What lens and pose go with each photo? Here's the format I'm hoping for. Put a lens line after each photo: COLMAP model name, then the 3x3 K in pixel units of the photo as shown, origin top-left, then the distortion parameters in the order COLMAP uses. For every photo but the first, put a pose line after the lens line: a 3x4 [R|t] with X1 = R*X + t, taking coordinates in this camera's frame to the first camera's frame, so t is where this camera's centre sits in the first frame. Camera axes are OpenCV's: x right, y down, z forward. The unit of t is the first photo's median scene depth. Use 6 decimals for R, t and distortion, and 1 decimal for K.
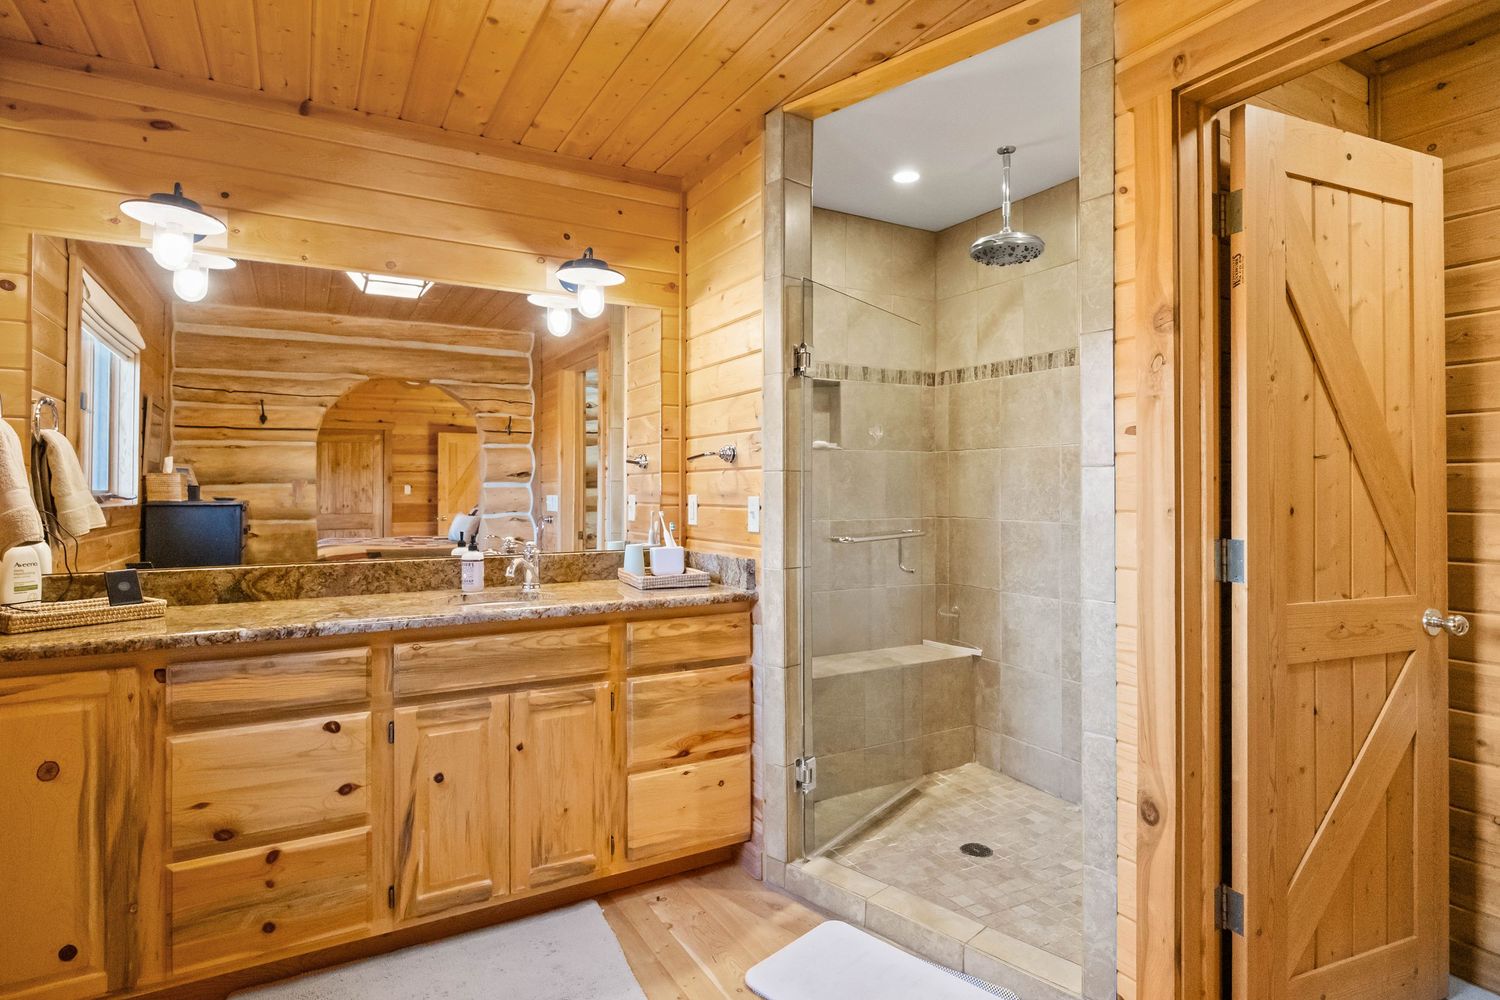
lens RADIAL K [[813.5, 0, 765.3], [0, 813.5, 481.6], [0, 0, 1]] dist [-0.006003, -0.000010]
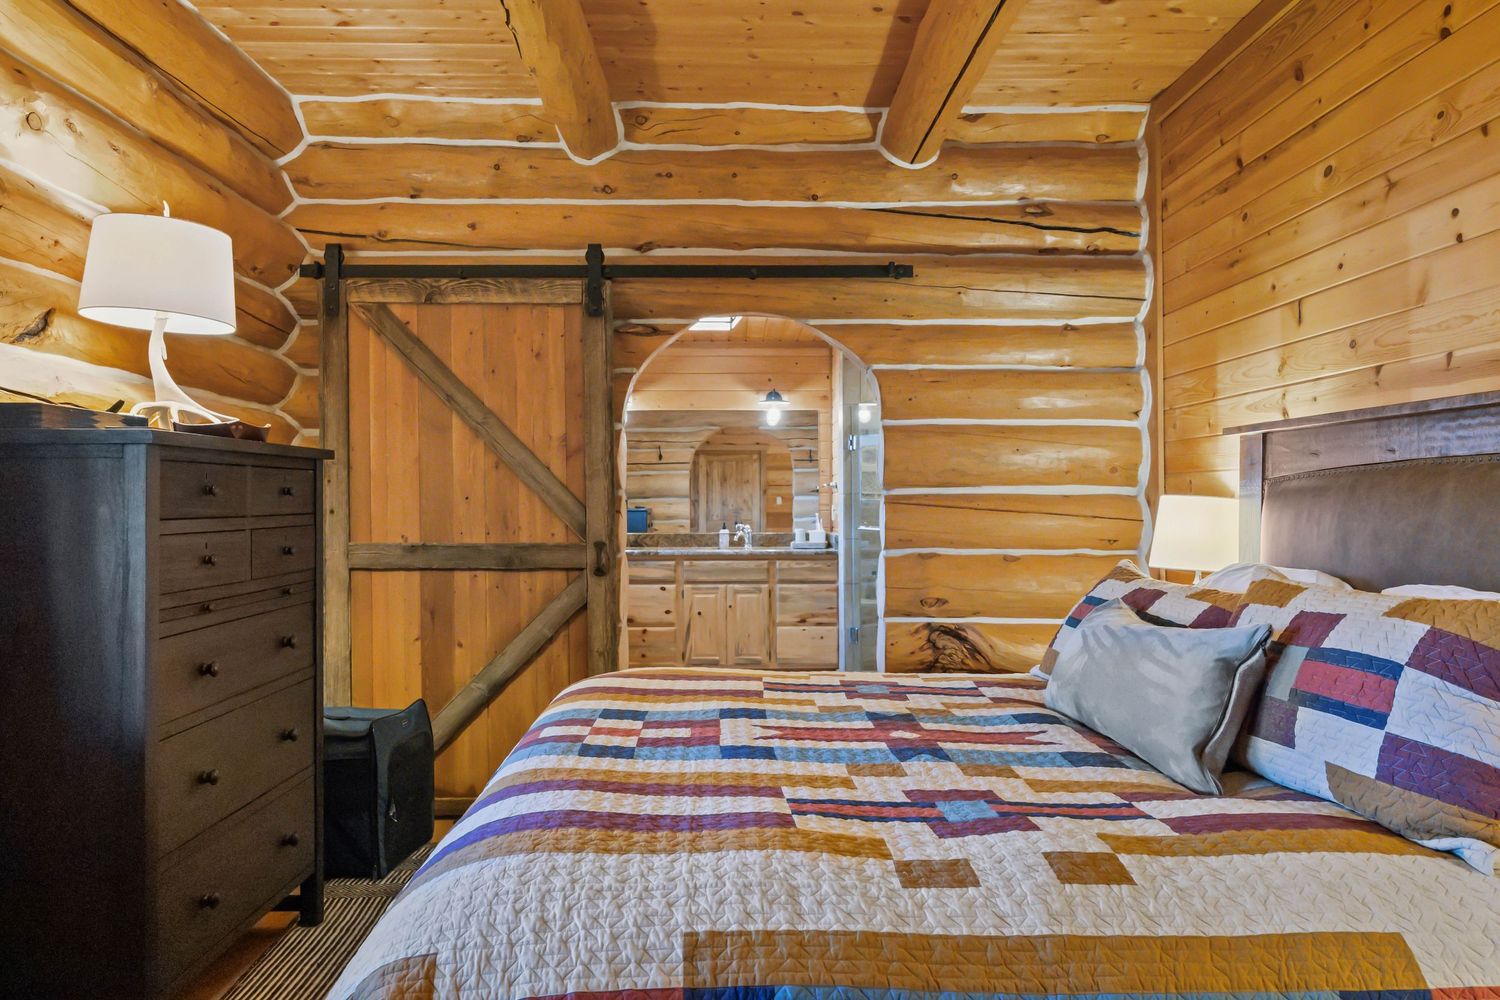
lens RADIAL K [[1084.4, 0, 747.0], [0, 1084.4, 501.7], [0, 0, 1]] dist [-0.001362, -0.000012]
pose [[0.873650, 0.000646, -0.486554, 1.211911], [0.005237, 0.999929, 0.010731, -0.024865], [0.486527, -0.011924, 0.873584, -1.667871]]
